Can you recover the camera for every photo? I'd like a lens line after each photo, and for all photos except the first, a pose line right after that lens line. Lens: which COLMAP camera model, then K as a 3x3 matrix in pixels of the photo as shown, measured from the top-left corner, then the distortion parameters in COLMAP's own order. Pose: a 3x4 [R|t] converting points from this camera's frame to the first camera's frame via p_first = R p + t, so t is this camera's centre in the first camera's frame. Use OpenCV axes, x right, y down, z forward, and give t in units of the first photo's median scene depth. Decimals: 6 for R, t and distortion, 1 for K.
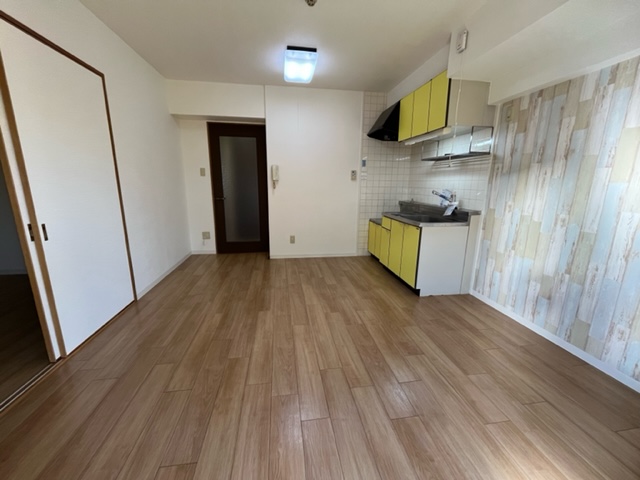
lens RADIAL K [[262.4, 0, 319.6], [0, 262.4, 240.2], [0, 0, 1]] dist [-0.002977, 0.000135]
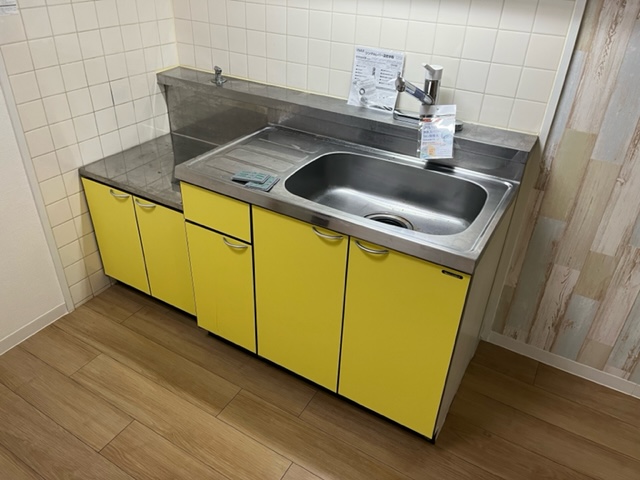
lens RADIAL K [[489.1, 0, 317.1], [0, 489.1, 242.2], [0, 0, 1]] dist [0.008989, -0.002661]
pose [[0.627761, -0.400439, 0.667506, -0.011830], [0.140041, 0.901638, 0.409192, -0.301555], [-0.765705, -0.163396, 0.622091, 0.877502]]
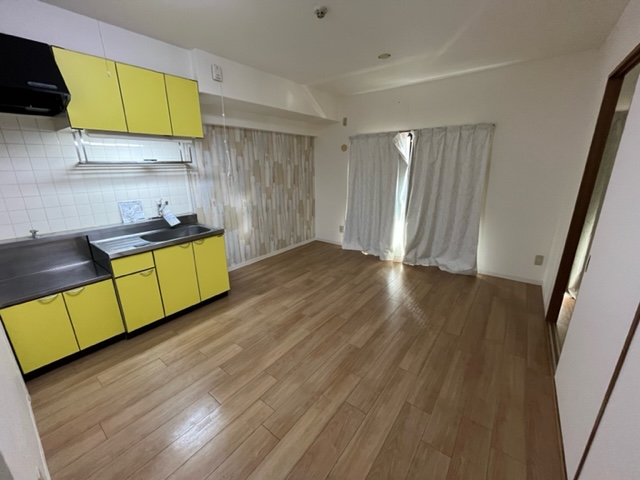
lens RADIAL K [[262.4, 0, 318.5], [0, 262.4, 240.2], [0, 0, 1]] dist [-0.002977, 0.000135]
pose [[-0.693453, -0.205639, 0.690533, -0.654106], [0.153583, 0.894190, 0.420519, -0.433733], [-0.703943, 0.397664, -0.588496, 1.445630]]
